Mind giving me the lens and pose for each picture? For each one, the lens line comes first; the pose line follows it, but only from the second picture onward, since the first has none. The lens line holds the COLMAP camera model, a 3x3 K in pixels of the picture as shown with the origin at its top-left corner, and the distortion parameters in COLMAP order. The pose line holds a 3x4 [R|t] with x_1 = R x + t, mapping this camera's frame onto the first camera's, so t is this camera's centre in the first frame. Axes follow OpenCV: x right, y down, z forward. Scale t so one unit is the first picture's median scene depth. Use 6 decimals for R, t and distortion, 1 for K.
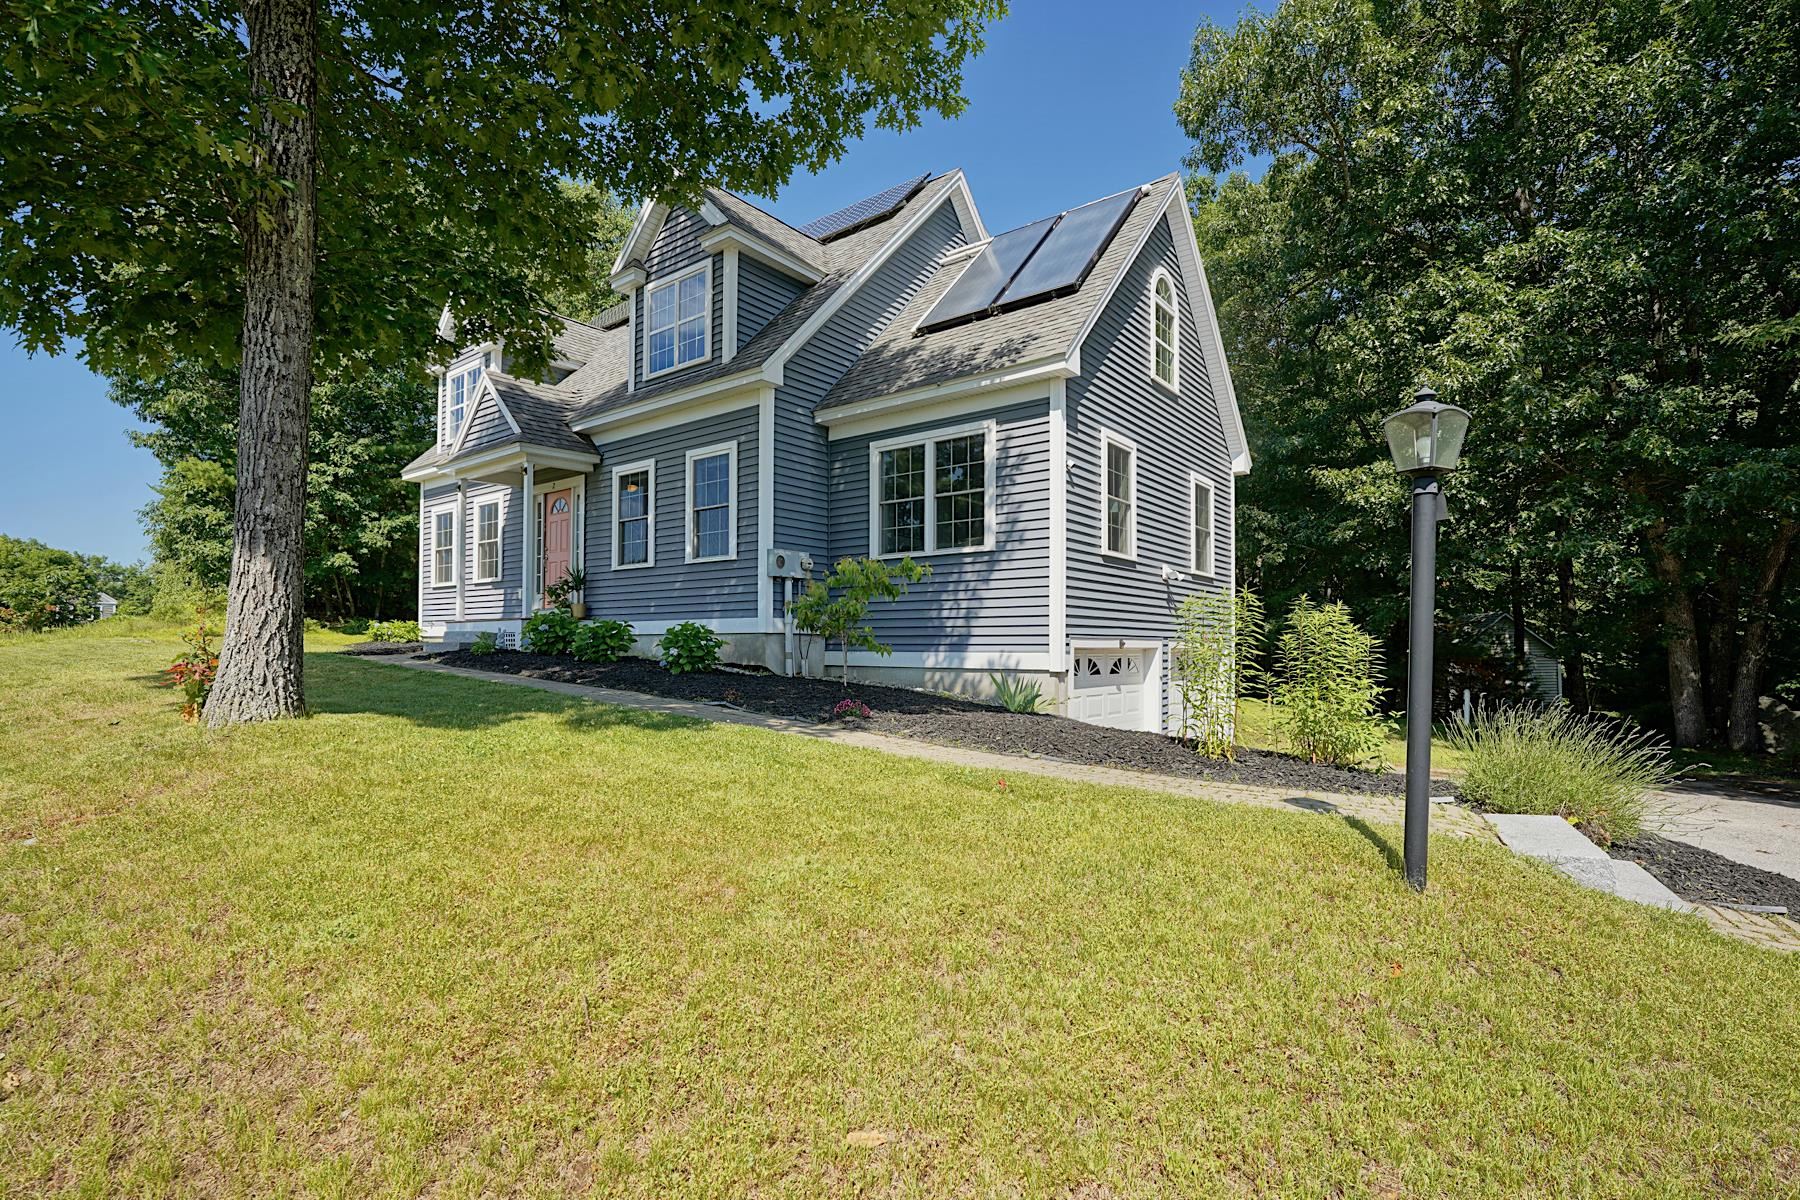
lens RADIAL K [[843.7, 0, 898.4], [0, 843.7, 643.6], [0, 0, 1]] dist [-0.010244, 0.001314]
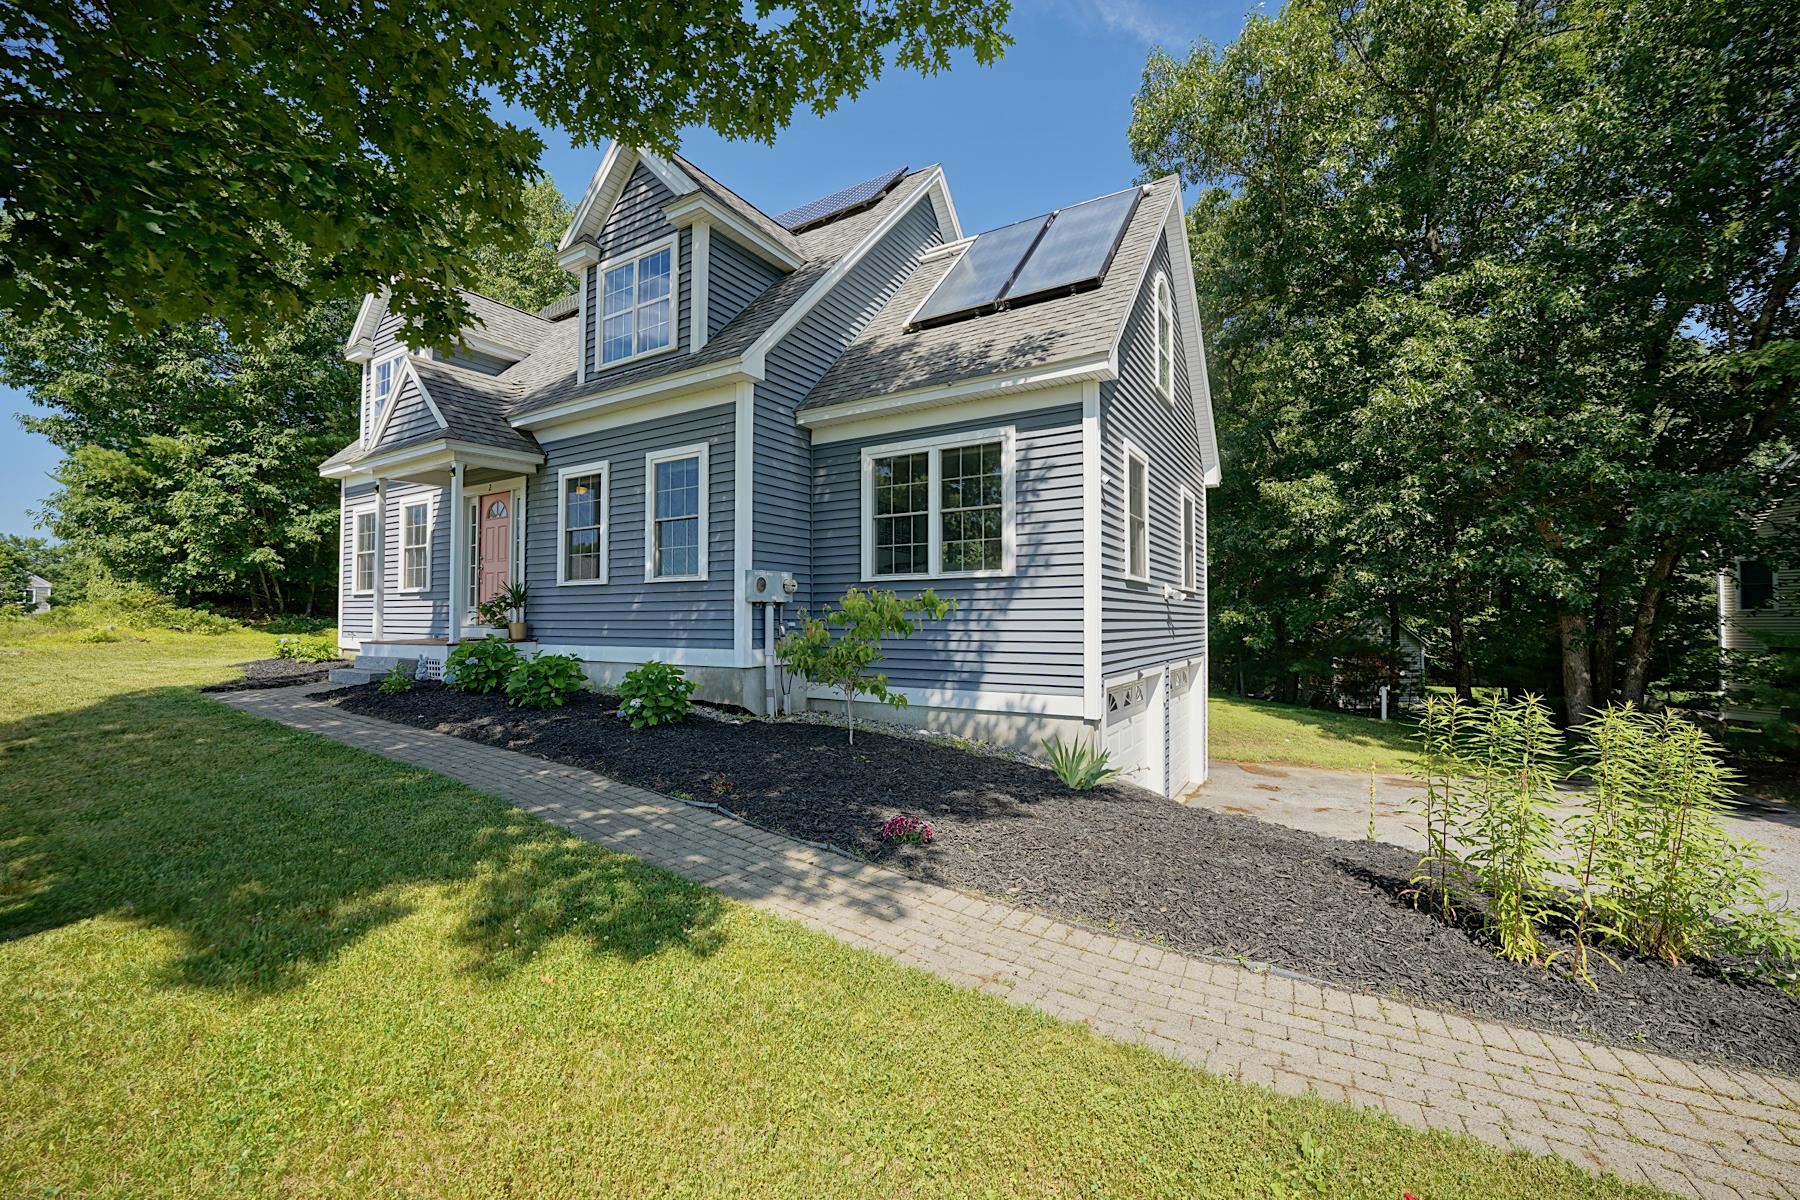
lens RADIAL K [[730.8, 0, 899.6], [0, 730.8, 611.5], [0, 0, 1]] dist [-0.023099, 0.003602]
pose [[0.994059, -0.000657, 0.108845, -0.073451], [0.001519, 0.999968, -0.007829, -0.058072], [-0.108836, 0.007948, 0.994028, 0.224661]]
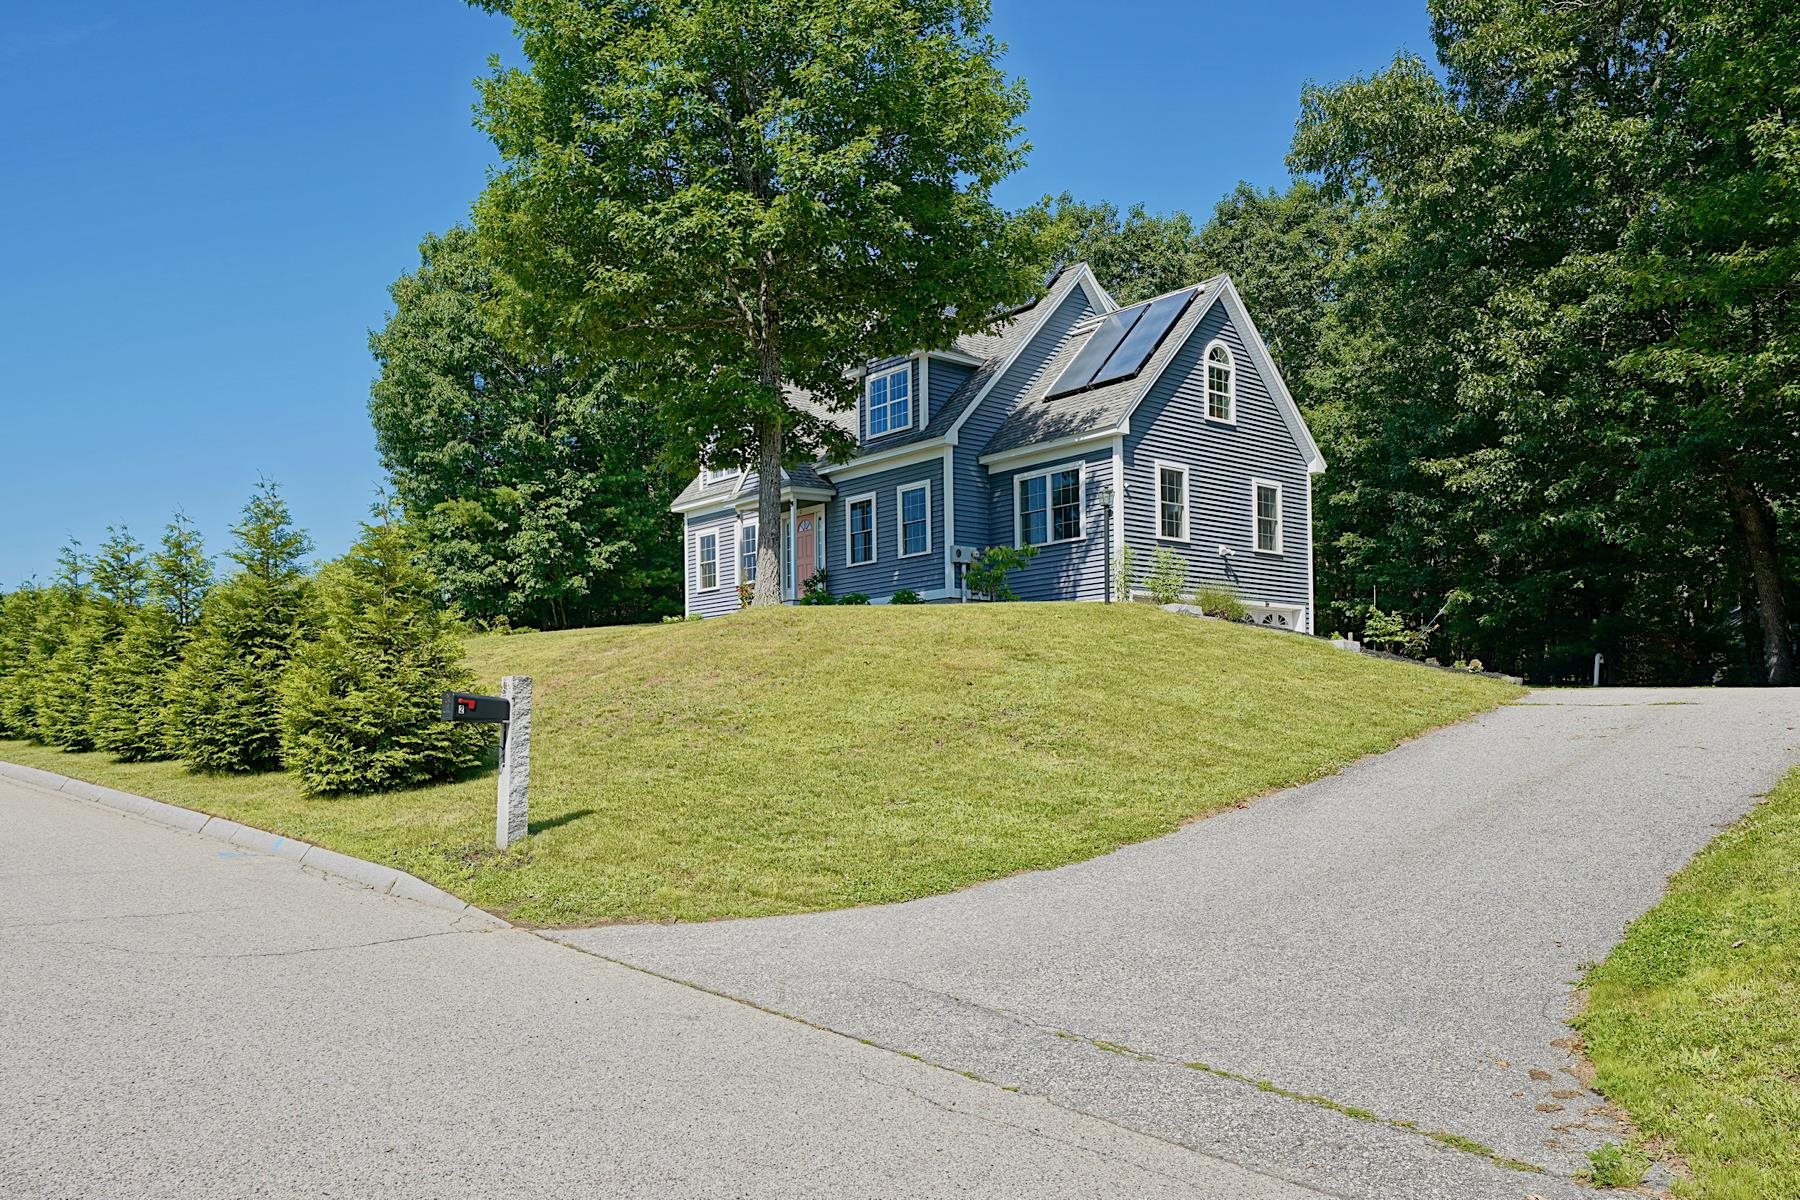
lens RADIAL K [[1409.0, 0, 906.1], [0, 1409.0, 691.4], [0, 0, 1]] dist [0.051086, -0.004183]
pose [[0.981574, -0.026449, -0.189242, 0.242352], [0.020434, 0.999224, -0.033668, 0.233773], [0.189986, 0.029181, 0.981353, -1.515525]]
